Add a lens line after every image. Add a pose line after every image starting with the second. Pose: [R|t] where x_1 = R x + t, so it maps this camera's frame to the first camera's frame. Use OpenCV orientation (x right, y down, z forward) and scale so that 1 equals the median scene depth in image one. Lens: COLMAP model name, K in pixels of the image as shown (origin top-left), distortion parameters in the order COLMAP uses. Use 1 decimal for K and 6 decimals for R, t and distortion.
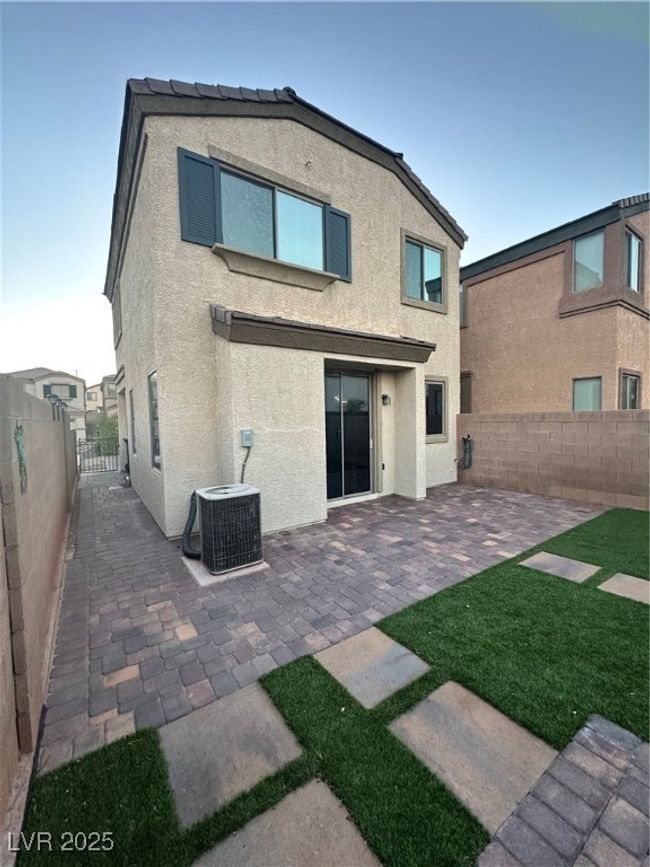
lens RADIAL K [[344.7, 0, 322.8], [0, 344.7, 432.3], [0, 0, 1]] dist [-0.000939, -0.000061]
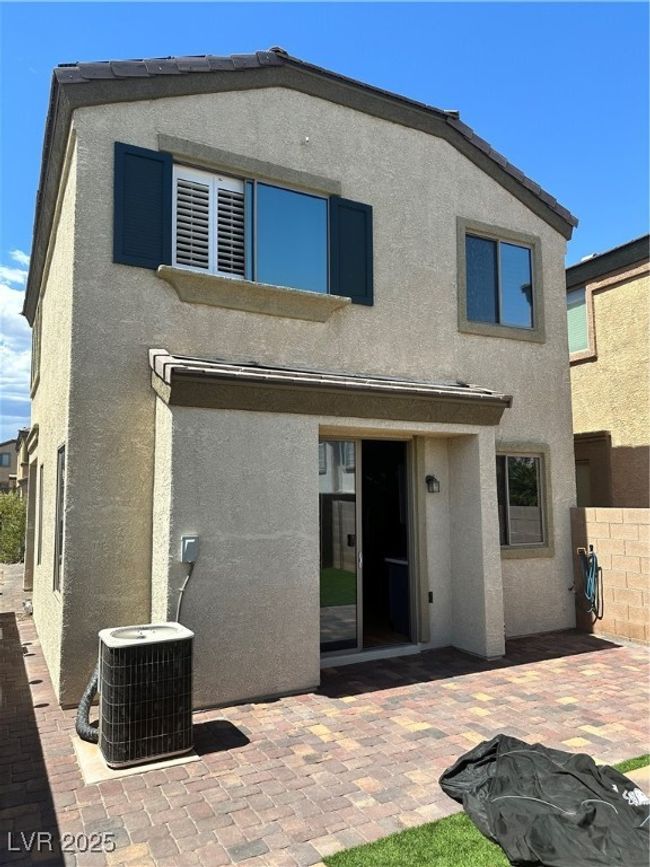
lens RADIAL K [[610.5, 0, 327.1], [0, 610.5, 434.3], [0, 0, 1]] dist [0.035763, -0.030012]
pose [[0.994078, 0.001618, -0.108653, 0.141369], [-0.017072, 0.989797, -0.141456, -0.033489], [0.107316, 0.142473, 0.983964, -0.124022]]
